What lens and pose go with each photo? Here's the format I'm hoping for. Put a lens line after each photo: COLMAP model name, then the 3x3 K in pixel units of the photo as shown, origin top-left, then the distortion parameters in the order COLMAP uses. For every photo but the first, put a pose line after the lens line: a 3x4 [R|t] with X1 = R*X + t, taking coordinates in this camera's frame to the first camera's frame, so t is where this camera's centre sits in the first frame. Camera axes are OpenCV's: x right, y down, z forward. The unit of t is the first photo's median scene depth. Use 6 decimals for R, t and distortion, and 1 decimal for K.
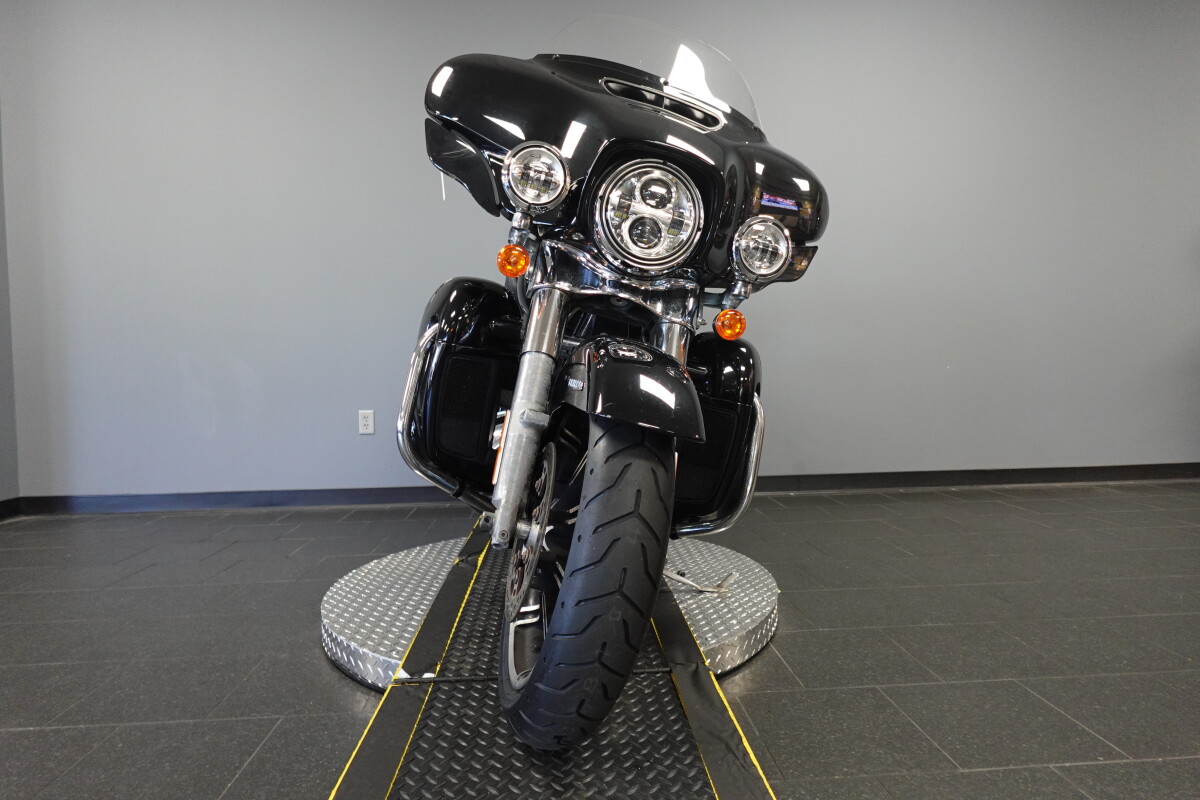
lens RADIAL K [[676.8, 0, 600.8], [0, 676.8, 413.5], [0, 0, 1]] dist [-0.001313, -0.002313]
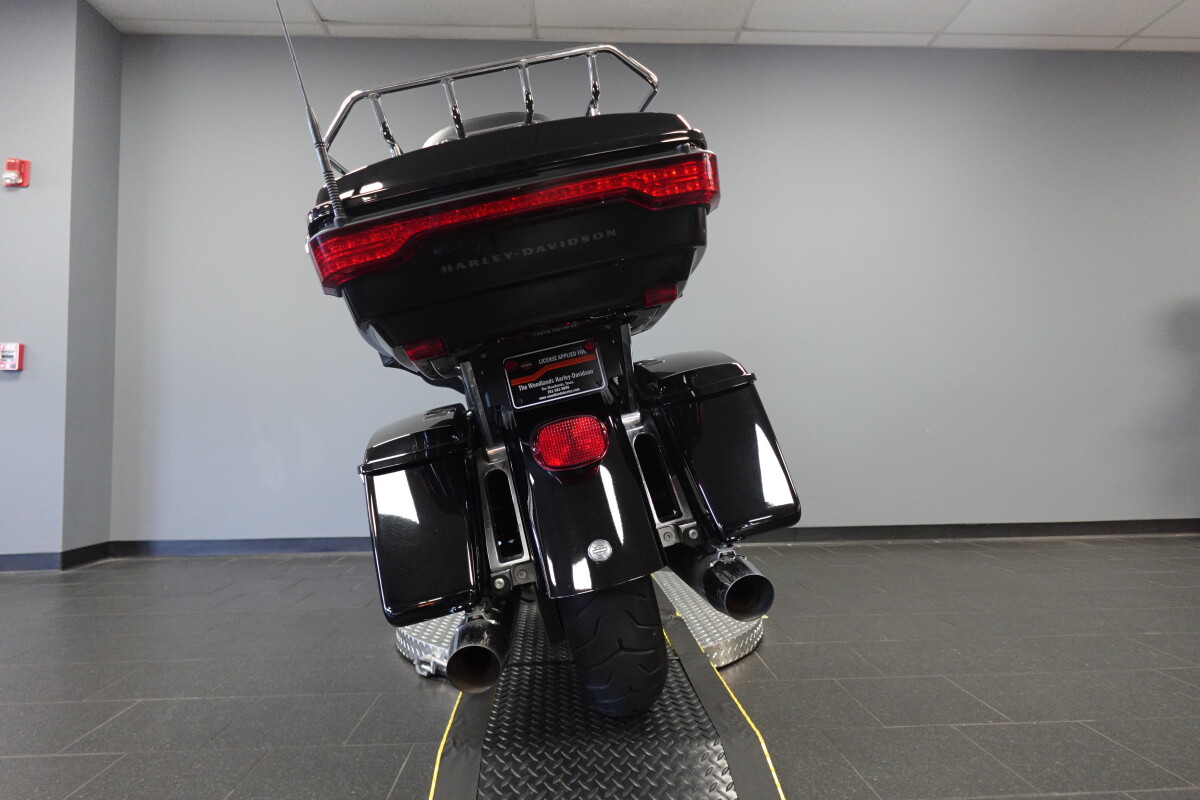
lens RADIAL K [[676.8, 0, 600.8], [0, 676.8, 413.5], [0, 0, 1]] dist [-0.001313, -0.002313]
pose [[0.999753, 0.003646, -0.021933, -0.009577], [-0.005640, 0.995786, -0.091531, 0.018605], [0.021507, 0.091632, 0.995561, -0.322199]]
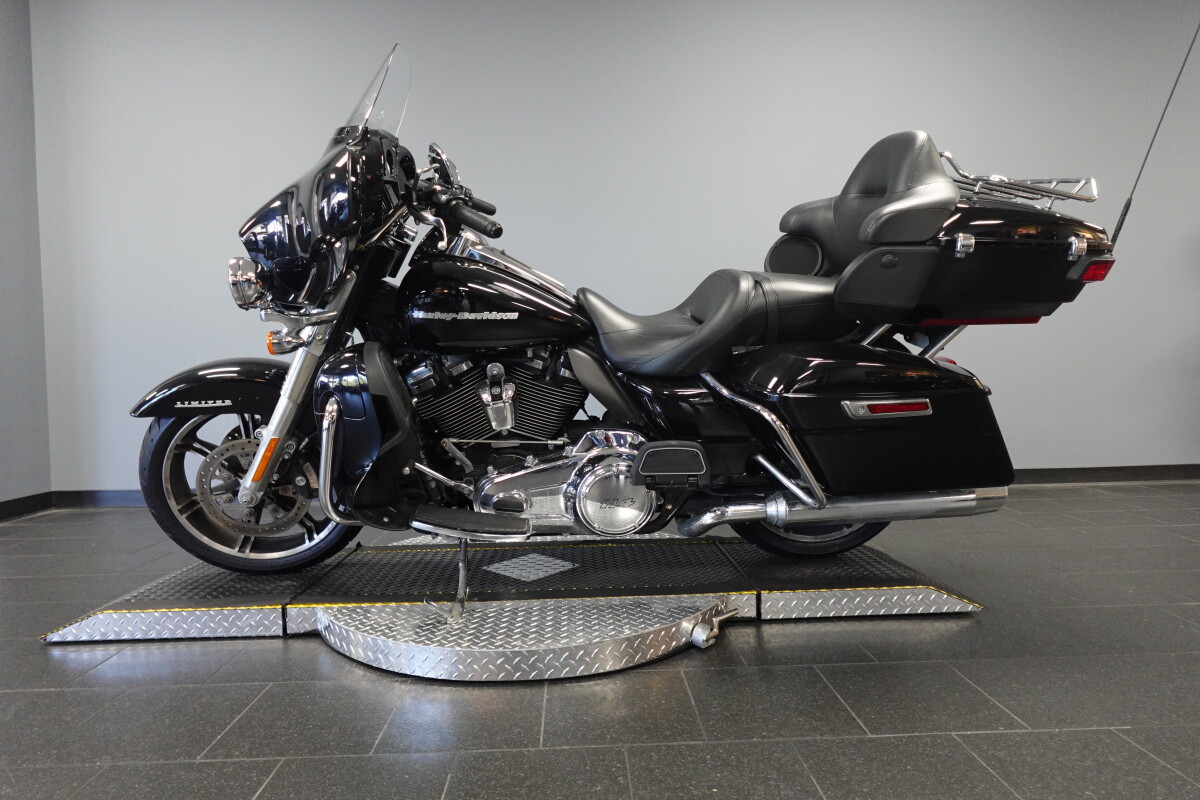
lens RADIAL K [[676.8, 0, 600.8], [0, 676.8, 413.5], [0, 0, 1]] dist [-0.001313, -0.002313]
pose [[0.999447, 0.001912, -0.033194, 0.097214], [-0.002005, 0.999994, -0.002772, 0.004069], [0.033189, 0.002837, 0.999445, -0.089359]]
